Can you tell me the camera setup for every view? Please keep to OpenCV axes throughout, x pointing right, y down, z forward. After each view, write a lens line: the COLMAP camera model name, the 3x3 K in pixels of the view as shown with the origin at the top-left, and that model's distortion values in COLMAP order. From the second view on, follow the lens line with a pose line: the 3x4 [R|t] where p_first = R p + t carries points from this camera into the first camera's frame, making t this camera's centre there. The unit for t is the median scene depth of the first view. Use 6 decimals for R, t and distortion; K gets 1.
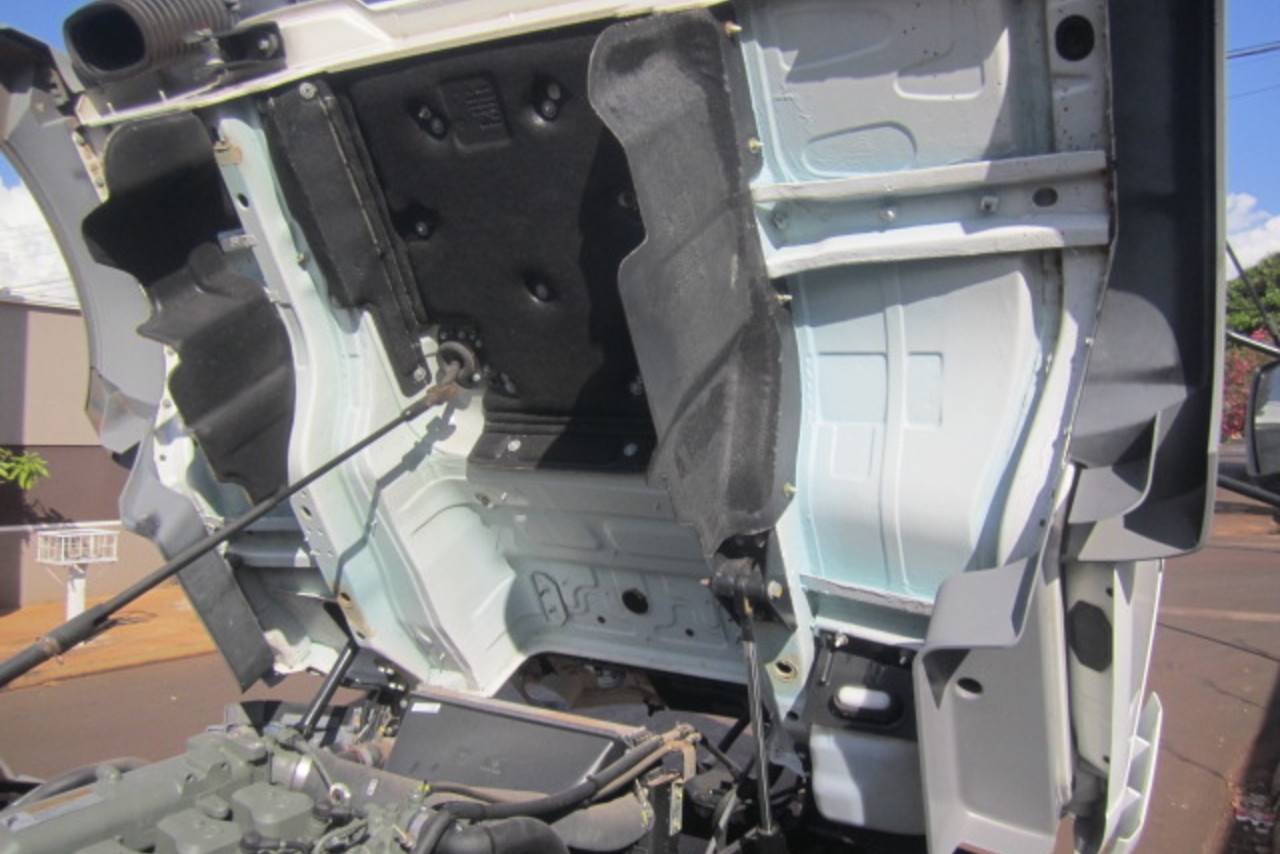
lens RADIAL K [[1032.8, 0, 640.0], [0, 1032.8, 427.0], [0, 0, 1]] dist [-0.035951, 0.001015]
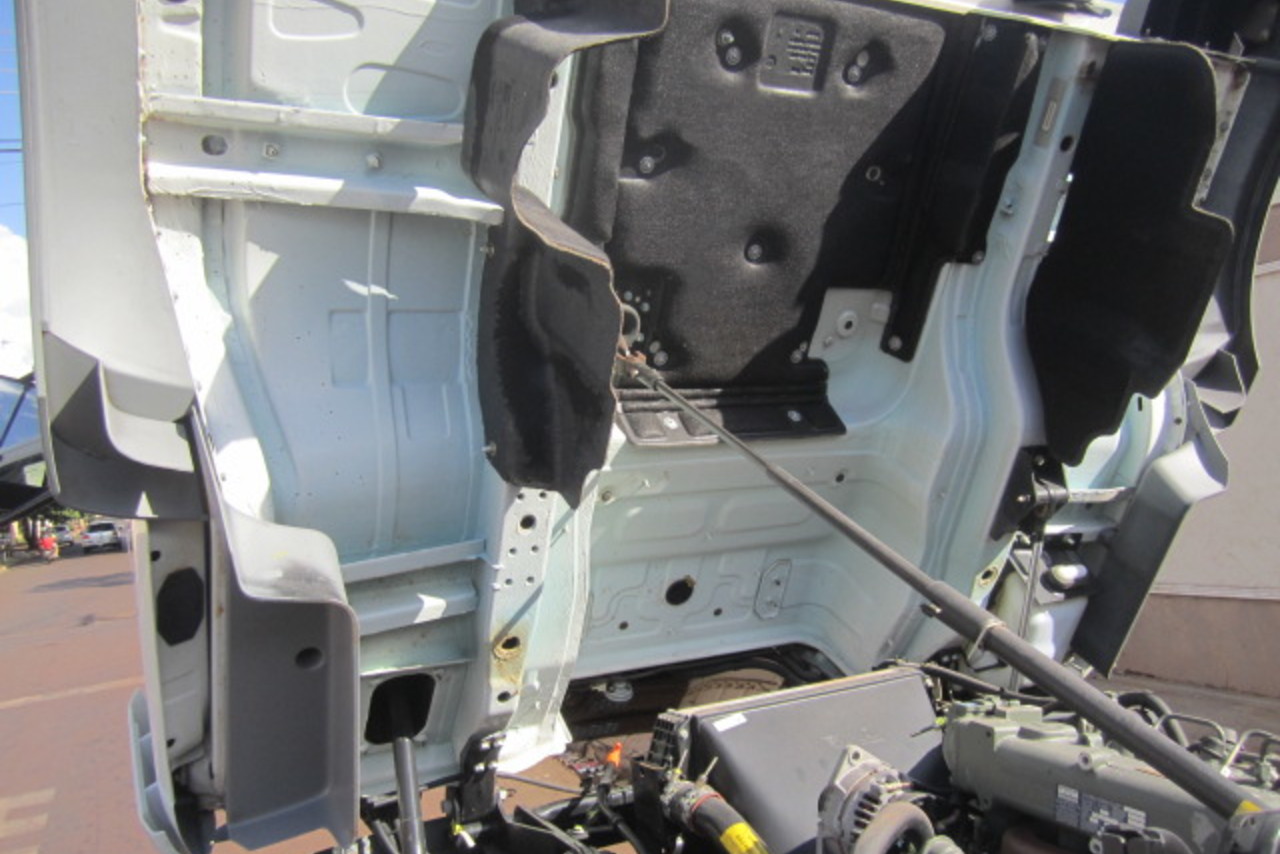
lens RADIAL K [[1032.8, 0, 640.0], [0, 1032.8, 427.0], [0, 0, 1]] dist [-0.035951, 0.001015]
pose [[0.522571, -0.024520, 0.852243, -0.953716], [0.099338, 0.994529, -0.032297, 0.050891], [-0.846789, 0.101538, 0.522148, 0.586602]]
